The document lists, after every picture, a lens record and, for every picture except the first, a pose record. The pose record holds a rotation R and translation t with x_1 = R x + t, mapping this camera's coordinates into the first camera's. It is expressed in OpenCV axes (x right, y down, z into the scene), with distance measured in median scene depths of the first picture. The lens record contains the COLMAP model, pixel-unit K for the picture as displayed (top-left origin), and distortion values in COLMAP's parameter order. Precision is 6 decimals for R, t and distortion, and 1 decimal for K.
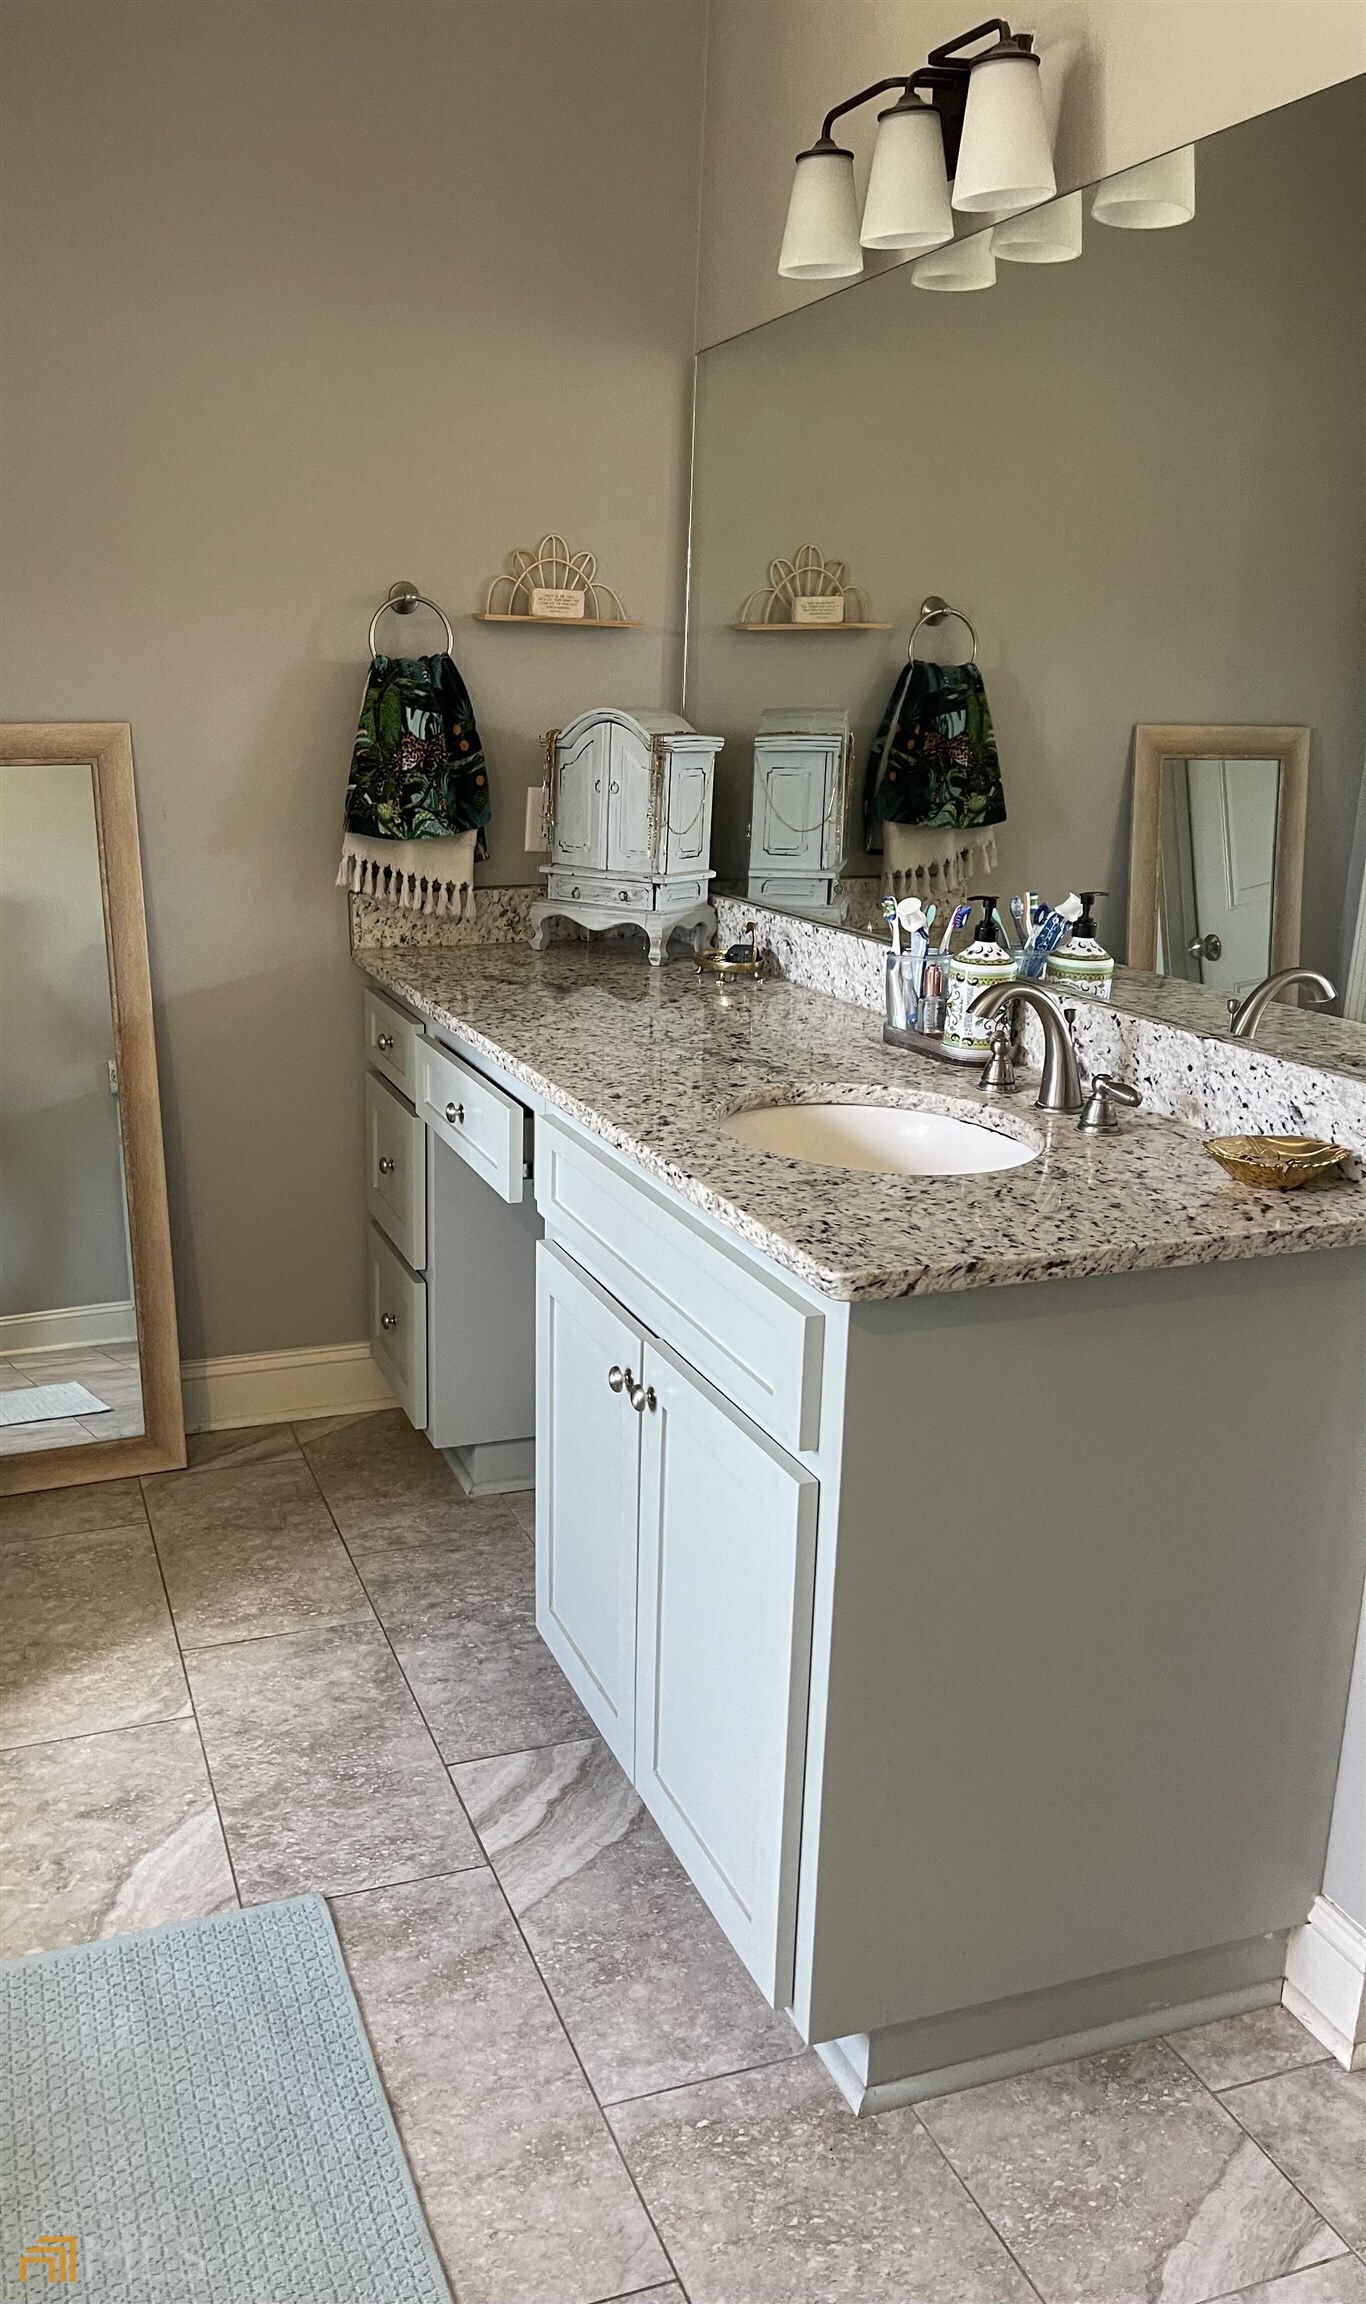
lens RADIAL K [[1729.3, 0, 500.3], [0, 1729.3, 1152.6], [0, 0, 1]] dist [0.081388, -0.138502]
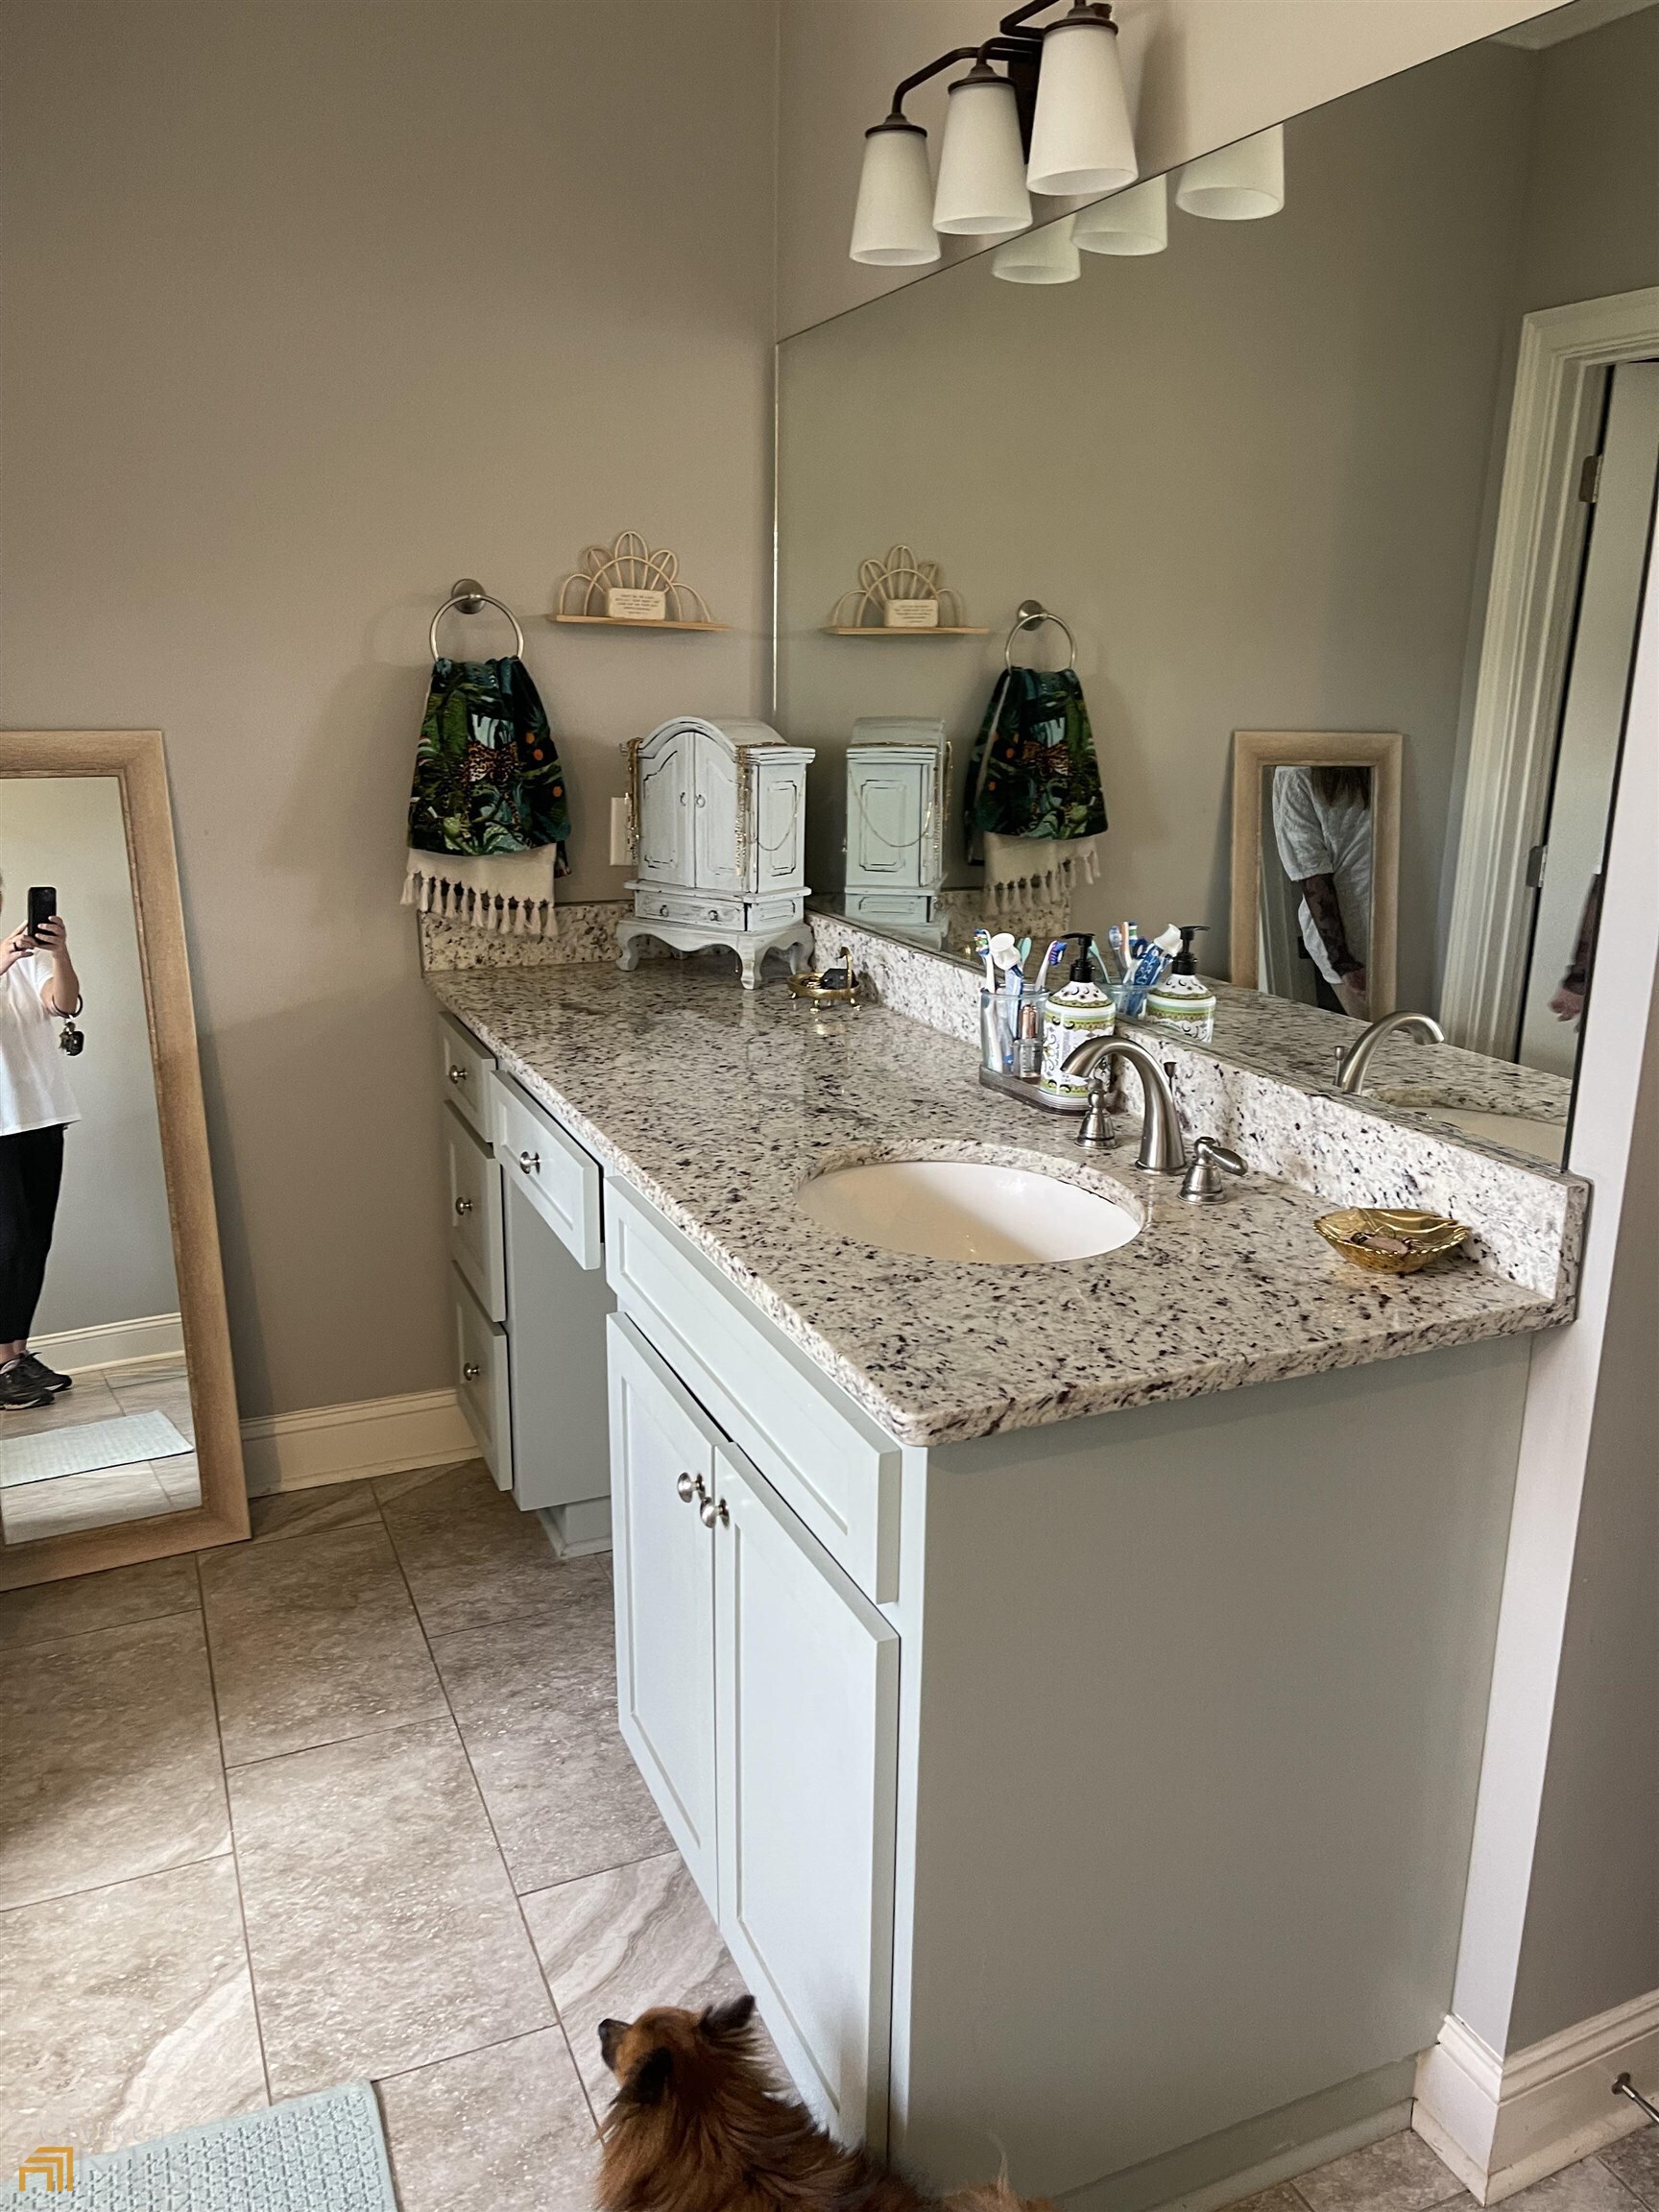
lens RADIAL K [[1668.4, 0, 818.3], [0, 1668.4, 1104.4], [0, 0, 1]] dist [0.094589, -0.166928]
pose [[0.994660, -0.019154, 0.101410, 0.042742], [0.019649, 0.999799, -0.003879, -0.051150], [-0.101315, 0.005851, 0.994837, 0.113329]]
